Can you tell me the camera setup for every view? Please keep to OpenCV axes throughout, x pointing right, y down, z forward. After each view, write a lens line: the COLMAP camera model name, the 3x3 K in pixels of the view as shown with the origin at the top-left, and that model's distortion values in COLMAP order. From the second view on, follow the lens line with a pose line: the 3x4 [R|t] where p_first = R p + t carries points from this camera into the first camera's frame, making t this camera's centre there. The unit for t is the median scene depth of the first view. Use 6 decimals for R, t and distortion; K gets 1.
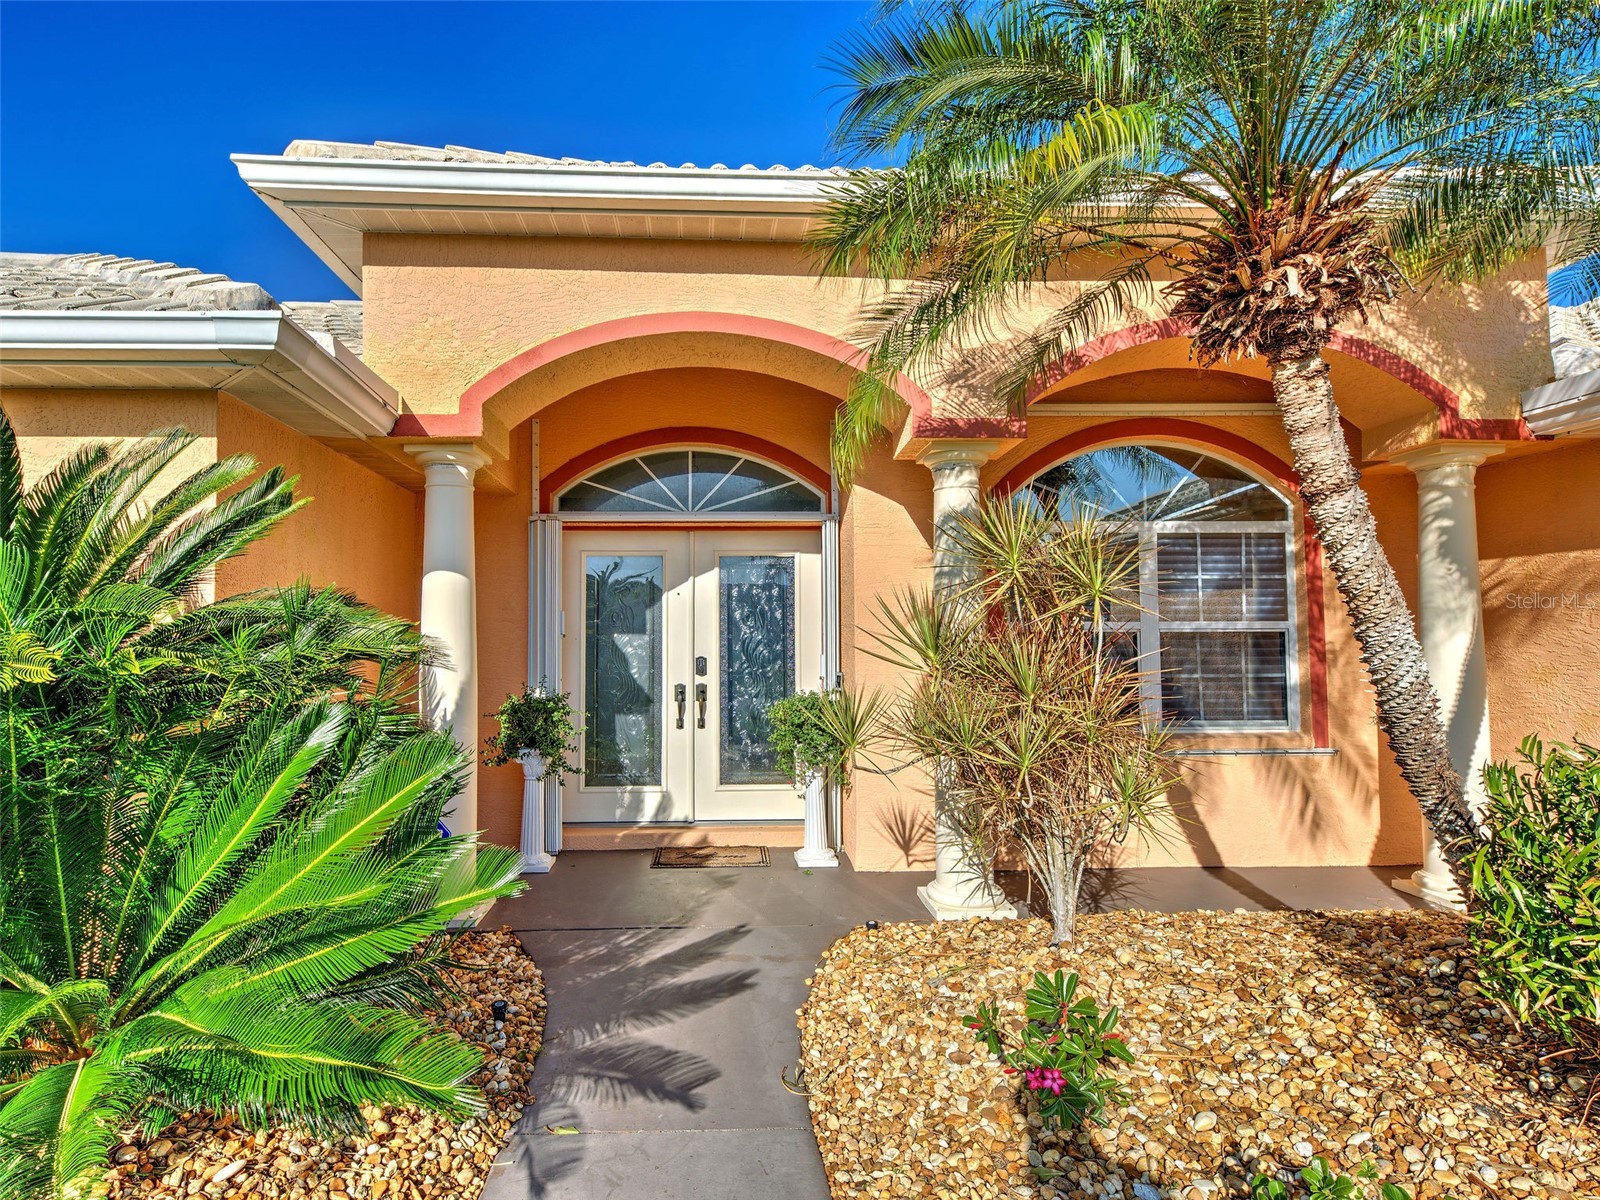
lens RADIAL K [[813.6, 0, 780.0], [0, 813.6, 602.9], [0, 0, 1]] dist [0.010801, -0.001710]
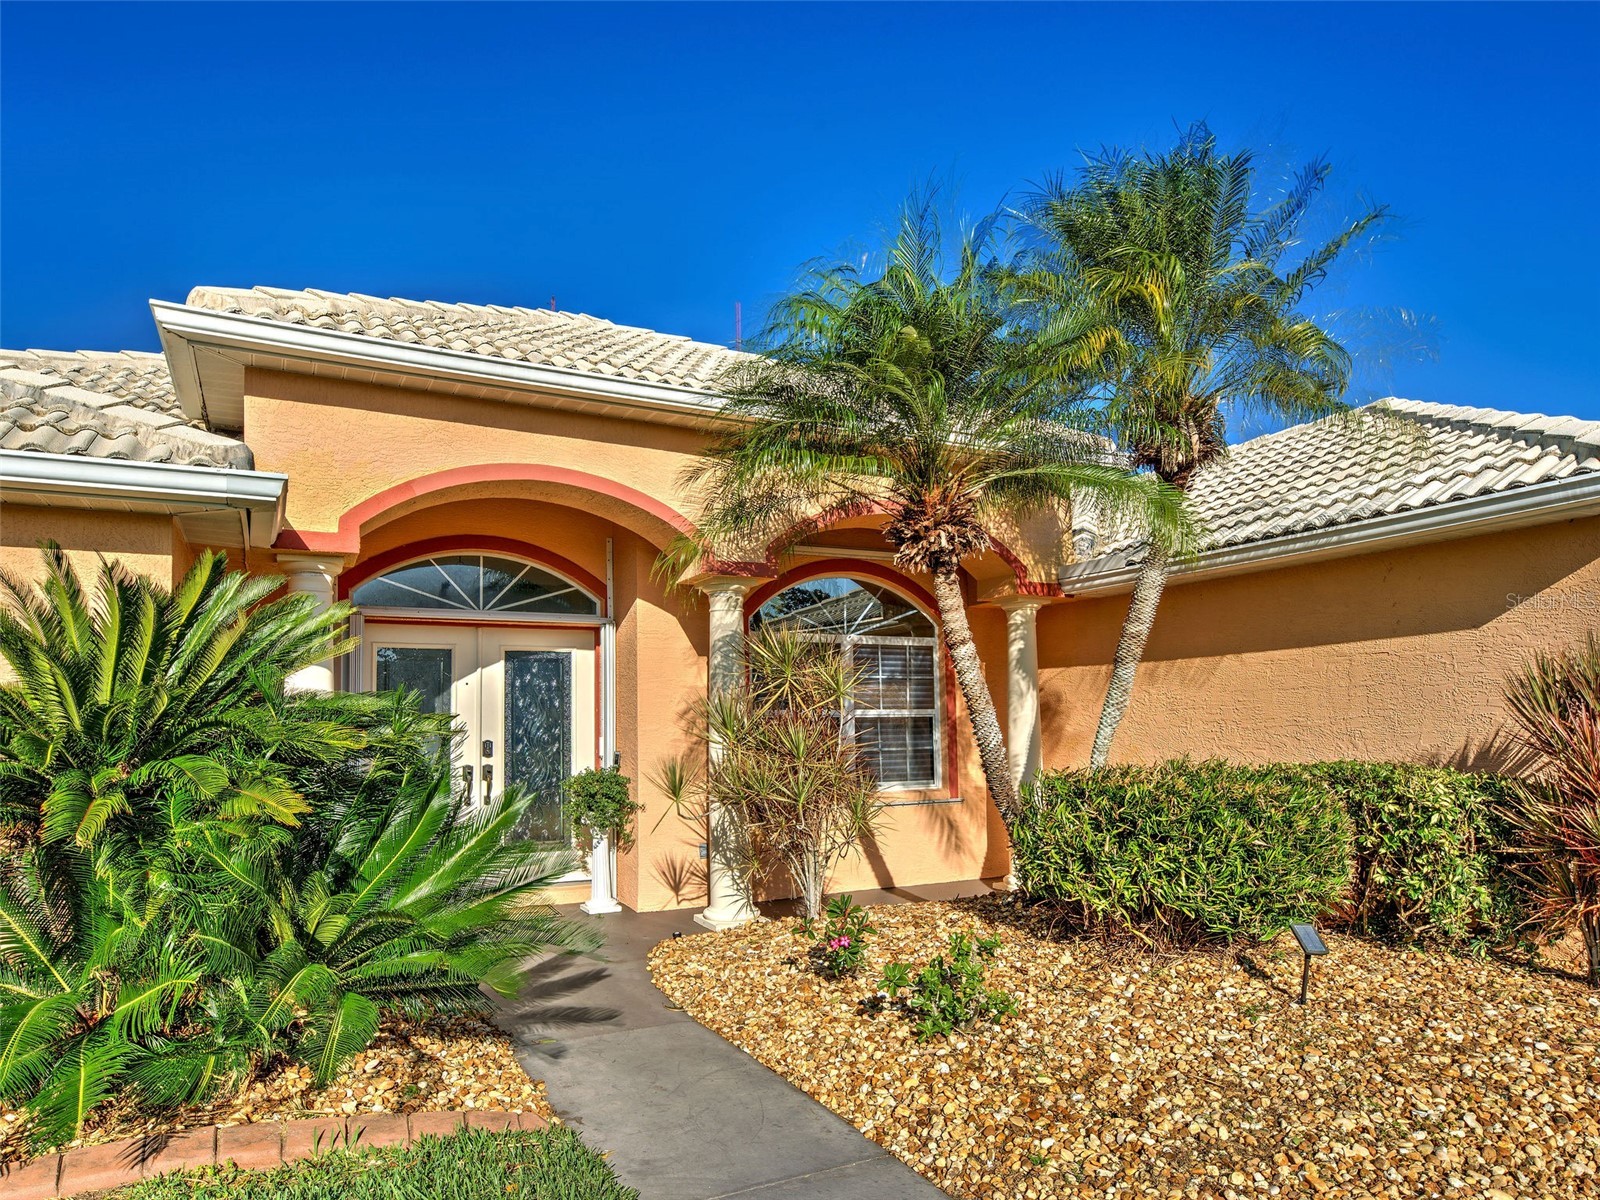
lens RADIAL K [[1014.0, 0, 800.0], [0, 1014.0, 600.0], [0, 0, 1]] dist [-0.028075, 0.000437]
pose [[0.905837, 0.045155, 0.421212, -0.367645], [-0.012480, 0.996716, -0.080011, -0.024794], [-0.423442, 0.067221, 0.903426, -0.545562]]
